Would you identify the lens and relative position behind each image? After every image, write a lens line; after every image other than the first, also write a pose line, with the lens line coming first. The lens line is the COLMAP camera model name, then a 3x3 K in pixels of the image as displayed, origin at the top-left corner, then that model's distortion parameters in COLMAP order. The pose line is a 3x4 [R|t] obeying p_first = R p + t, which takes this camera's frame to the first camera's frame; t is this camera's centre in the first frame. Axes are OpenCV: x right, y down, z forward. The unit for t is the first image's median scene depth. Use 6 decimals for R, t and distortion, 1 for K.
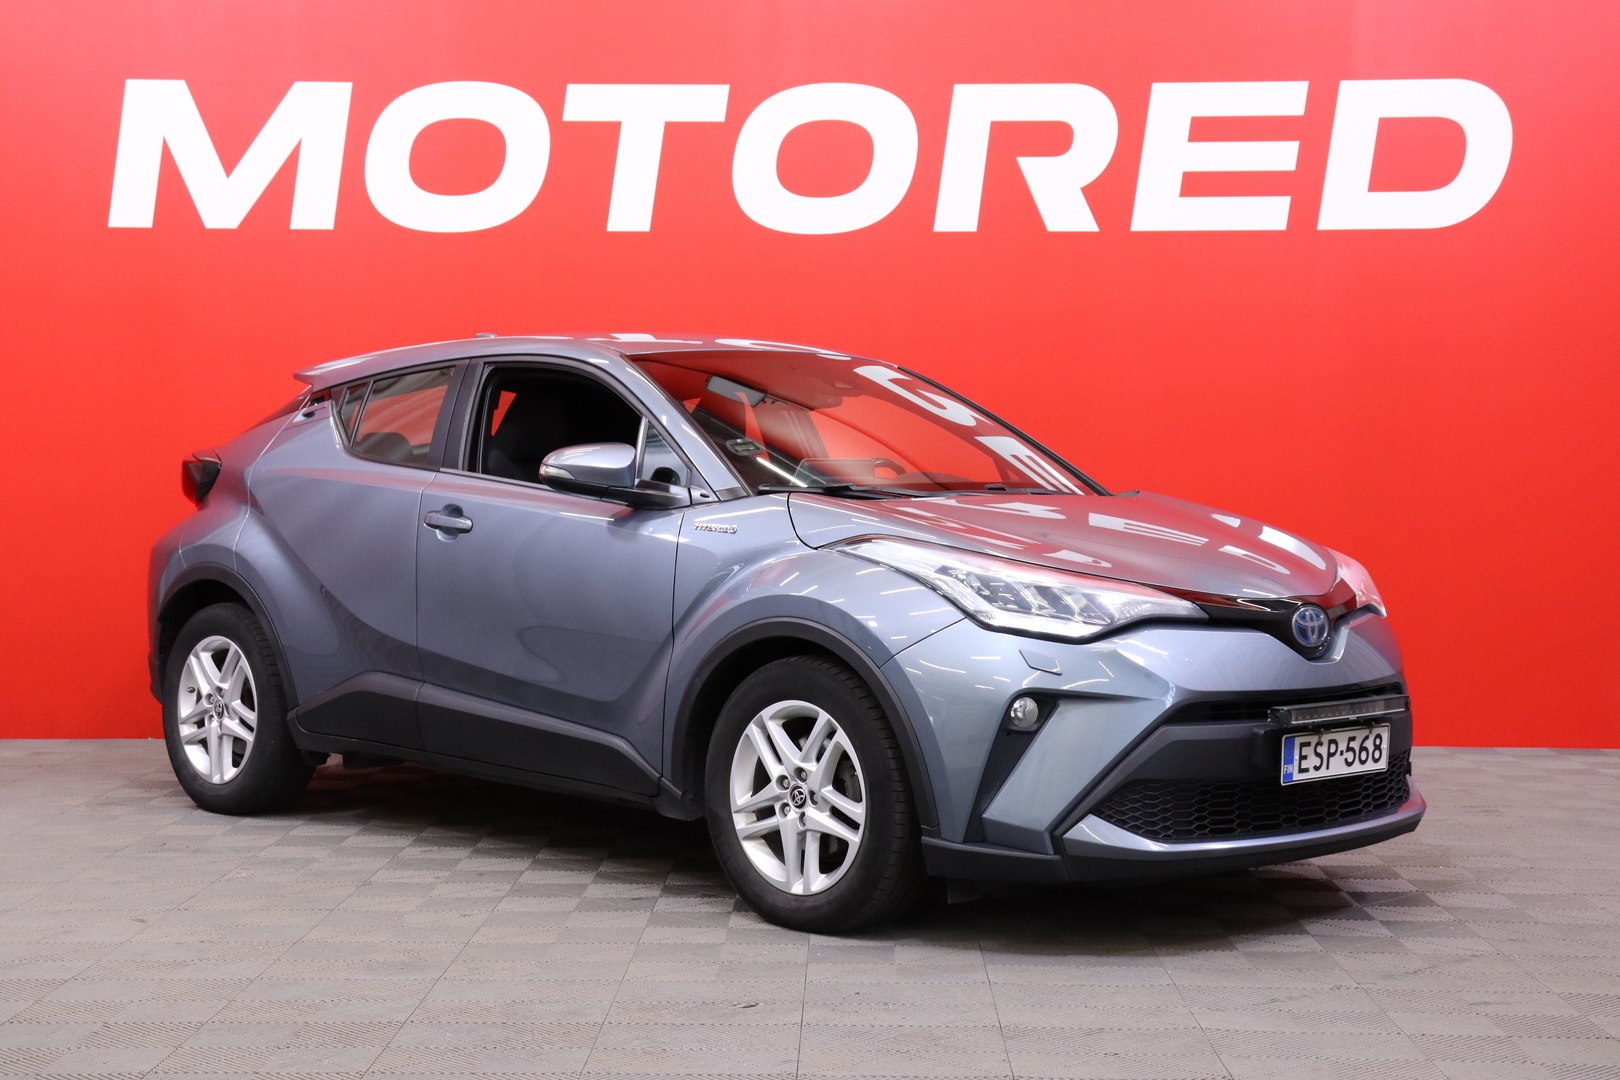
lens RADIAL K [[2590.4, 0, 811.2], [0, 2590.4, 536.2], [0, 0, 1]] dist [0.208003, 0.000000]
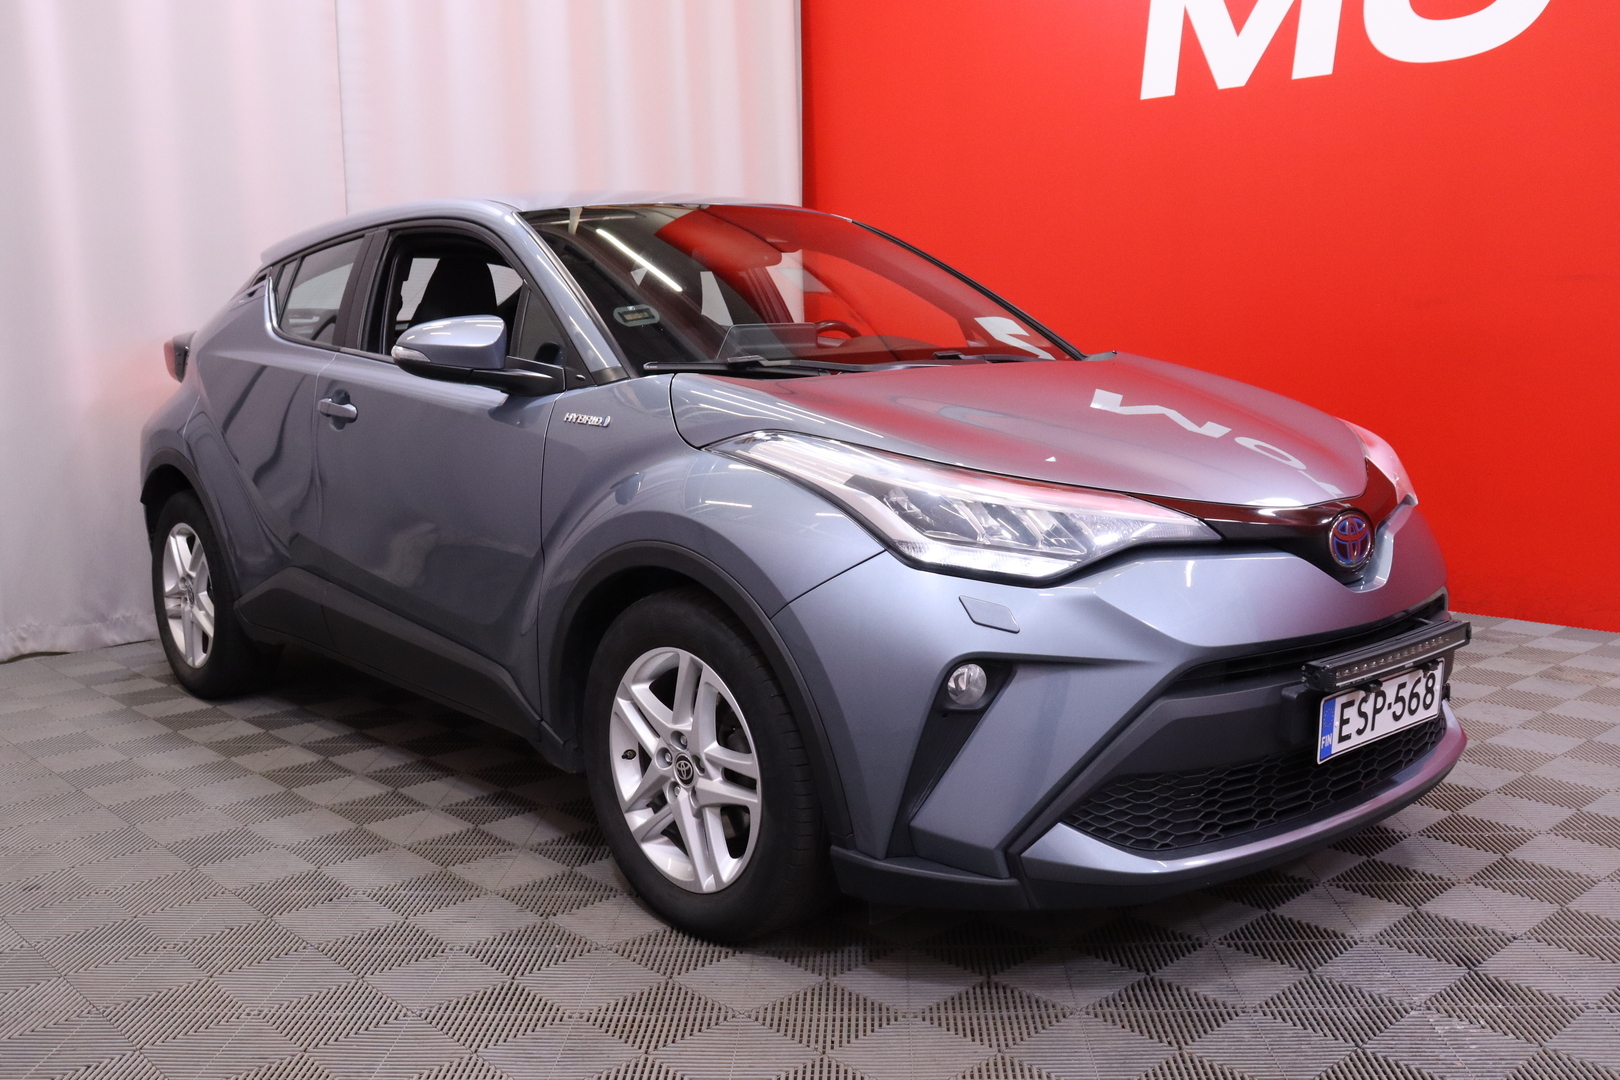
lens RADIAL K [[1529.1, 0, 815.2], [0, 1529.1, 536.3], [0, 0, 1]] dist [-0.081683, 0.000000]
pose [[0.998121, -0.019495, -0.058090, 0.064032], [0.026182, 0.992824, 0.116682, -0.021981], [0.055398, -0.117984, 0.991469, 0.573256]]
